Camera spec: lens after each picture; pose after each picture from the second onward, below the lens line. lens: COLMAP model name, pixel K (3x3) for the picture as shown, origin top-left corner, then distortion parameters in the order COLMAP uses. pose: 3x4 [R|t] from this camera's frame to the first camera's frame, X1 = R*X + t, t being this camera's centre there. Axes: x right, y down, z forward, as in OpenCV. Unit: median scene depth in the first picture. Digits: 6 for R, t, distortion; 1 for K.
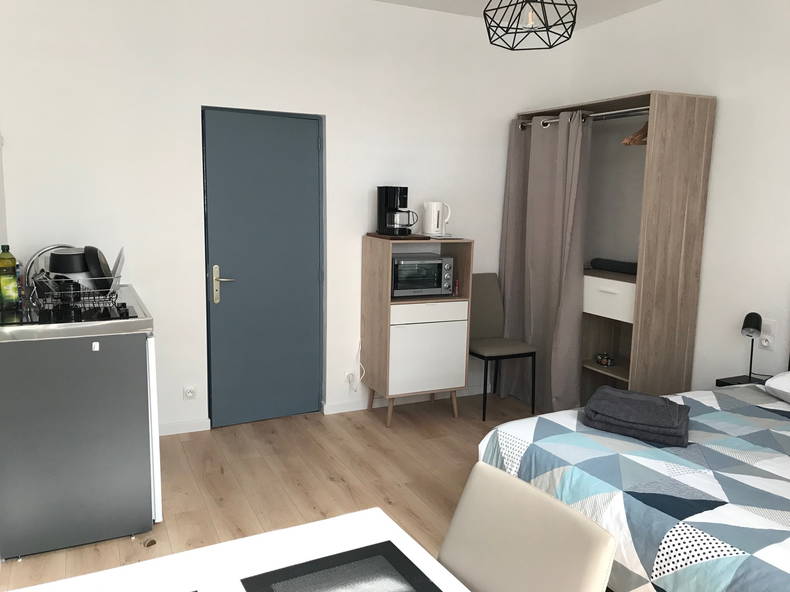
lens RADIAL K [[661.0, 0, 395.0], [0, 661.0, 296.0], [0, 0, 1]] dist [0.017450, 0.005893]
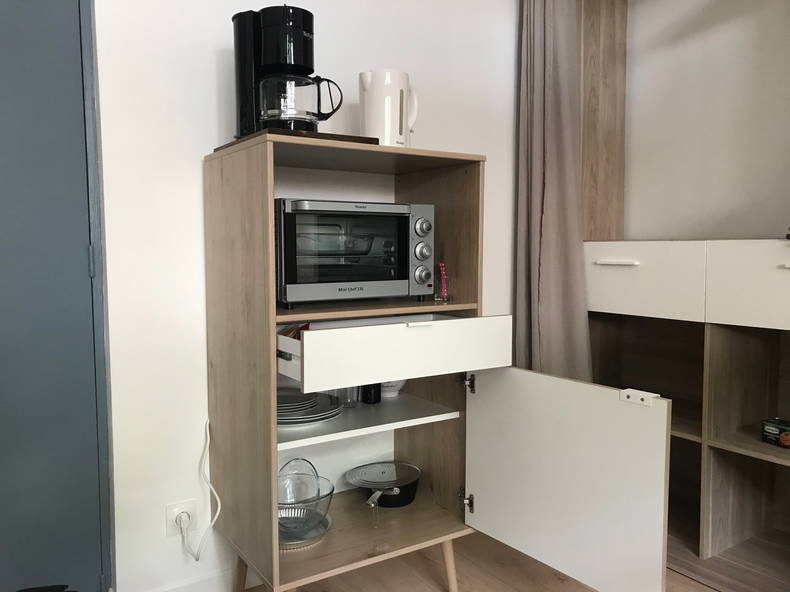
lens RADIAL K [[661.0, 0, 395.0], [0, 661.0, 296.0], [0, 0, 1]] dist [0.017450, 0.005893]
pose [[0.994186, -0.037296, 0.101014, 0.021081], [0.044464, 0.996579, -0.069666, 0.025705], [-0.098070, 0.073752, 0.992443, 0.607988]]
